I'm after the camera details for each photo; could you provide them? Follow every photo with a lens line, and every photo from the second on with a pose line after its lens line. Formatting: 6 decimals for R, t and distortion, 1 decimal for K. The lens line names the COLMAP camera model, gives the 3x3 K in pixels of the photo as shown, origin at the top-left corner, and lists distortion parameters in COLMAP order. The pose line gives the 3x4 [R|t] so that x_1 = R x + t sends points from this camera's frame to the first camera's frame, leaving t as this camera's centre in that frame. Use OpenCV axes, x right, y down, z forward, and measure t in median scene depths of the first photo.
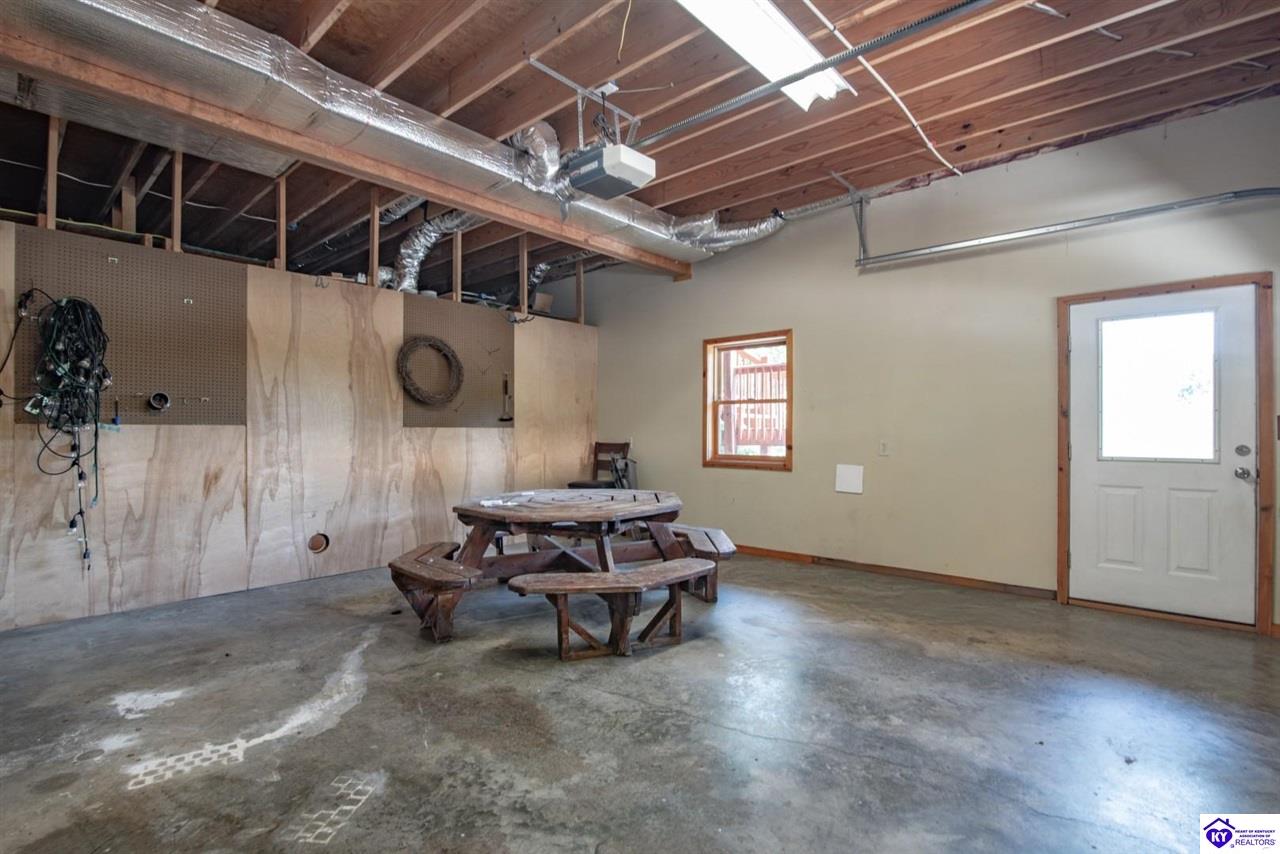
lens RADIAL K [[590.3, 0, 631.9], [0, 590.3, 441.1], [0, 0, 1]] dist [-0.017527, 0.000204]
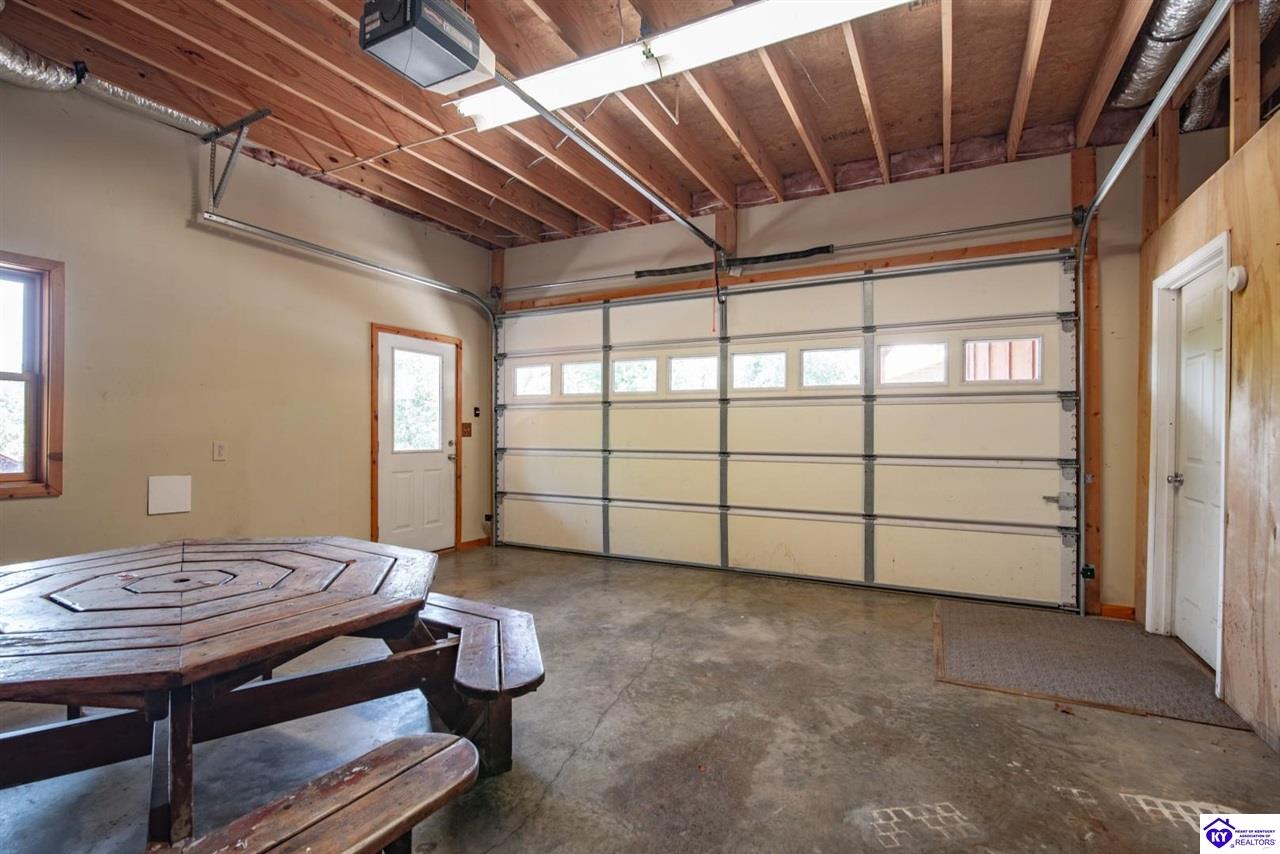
lens RADIAL K [[590.3, 0, 631.9], [0, 590.3, 441.1], [0, 0, 1]] dist [-0.017527, 0.000204]
pose [[-0.237116, -0.013807, 0.971383, -0.990863], [0.012583, 0.999771, 0.017282, -0.018388], [-0.971400, 0.016321, -0.236888, 1.254027]]
